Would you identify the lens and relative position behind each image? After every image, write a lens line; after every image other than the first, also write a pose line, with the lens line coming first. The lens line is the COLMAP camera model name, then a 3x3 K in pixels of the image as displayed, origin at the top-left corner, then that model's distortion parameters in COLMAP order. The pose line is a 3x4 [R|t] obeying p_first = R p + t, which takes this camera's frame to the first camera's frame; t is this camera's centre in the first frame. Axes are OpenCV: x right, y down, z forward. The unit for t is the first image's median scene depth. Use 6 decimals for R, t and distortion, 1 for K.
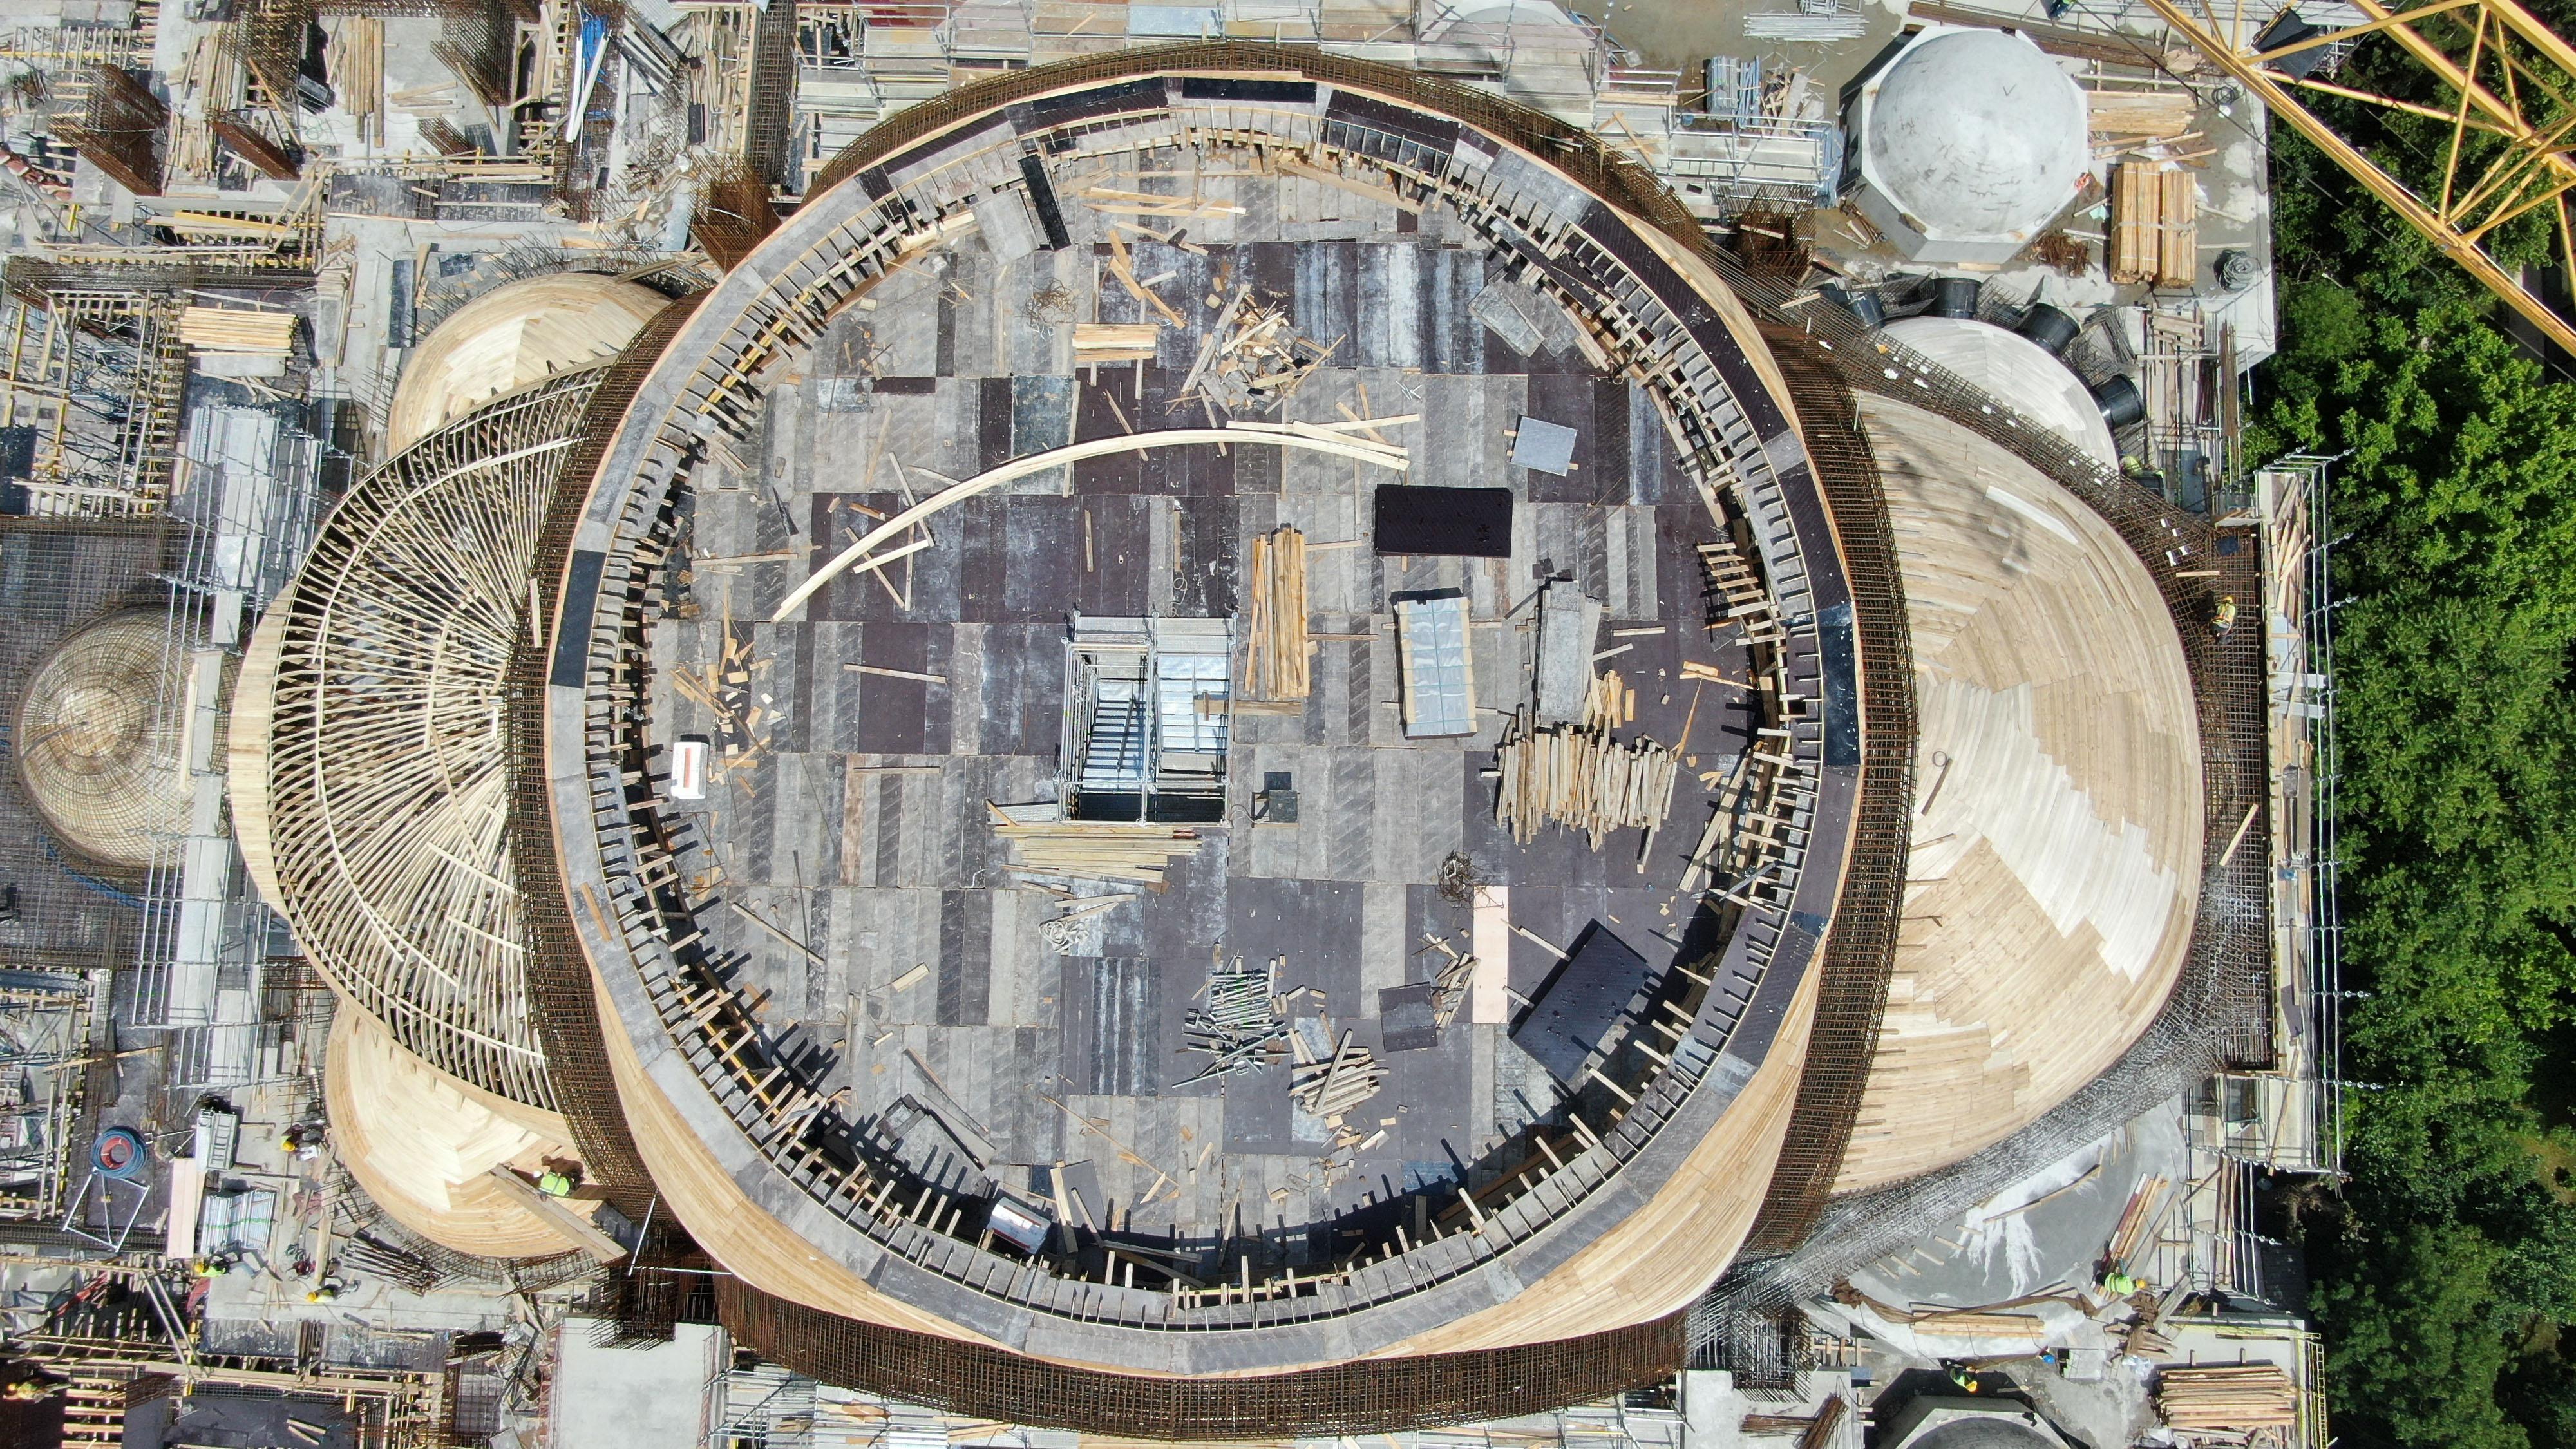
lens RADIAL K [[1810.8, 0, 1291.3], [0, 1810.8, 725.7], [0, 0, 1]] dist [-0.021145, 0.000287]
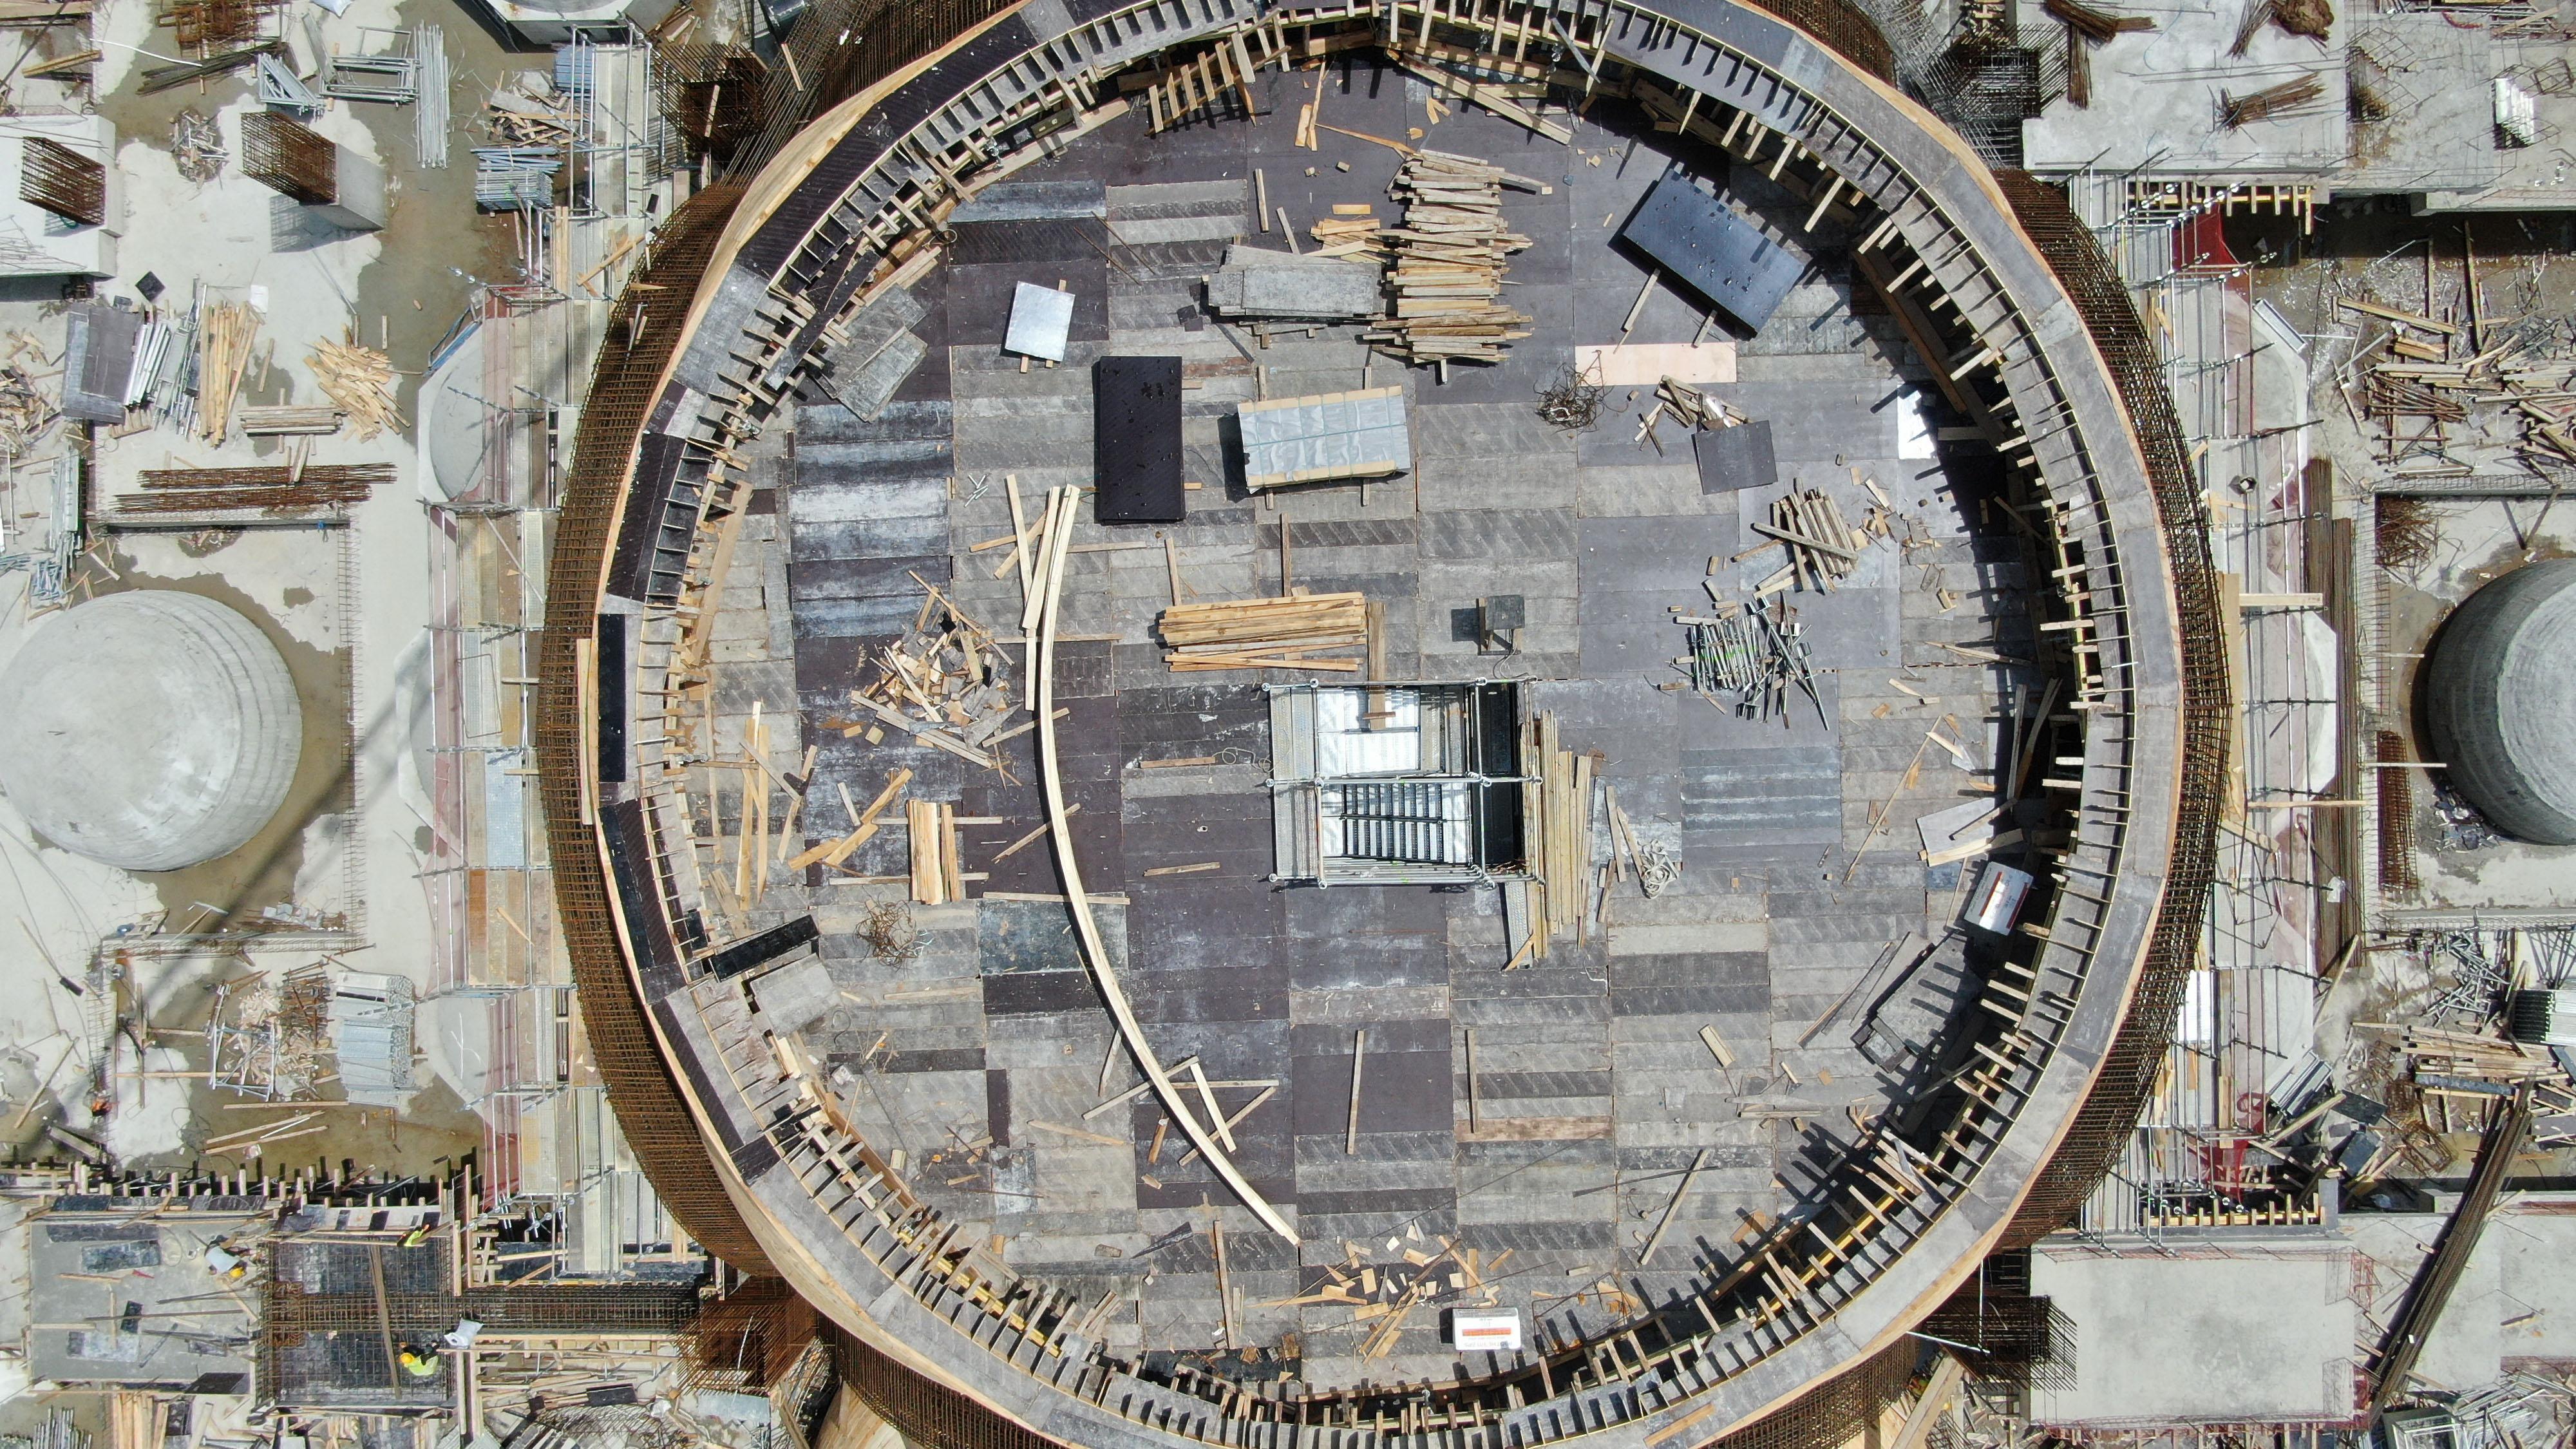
lens RADIAL K [[1810.8, 0, 1287.4], [0, 1810.8, 727.5], [0, 0, 1]] dist [-0.021145, 0.000287]
pose [[-0.050222, -0.998713, 0.007084, -0.057085], [0.992331, -0.049096, 0.113442, -0.148462], [-0.112948, 0.012727, 0.993519, 0.178154]]
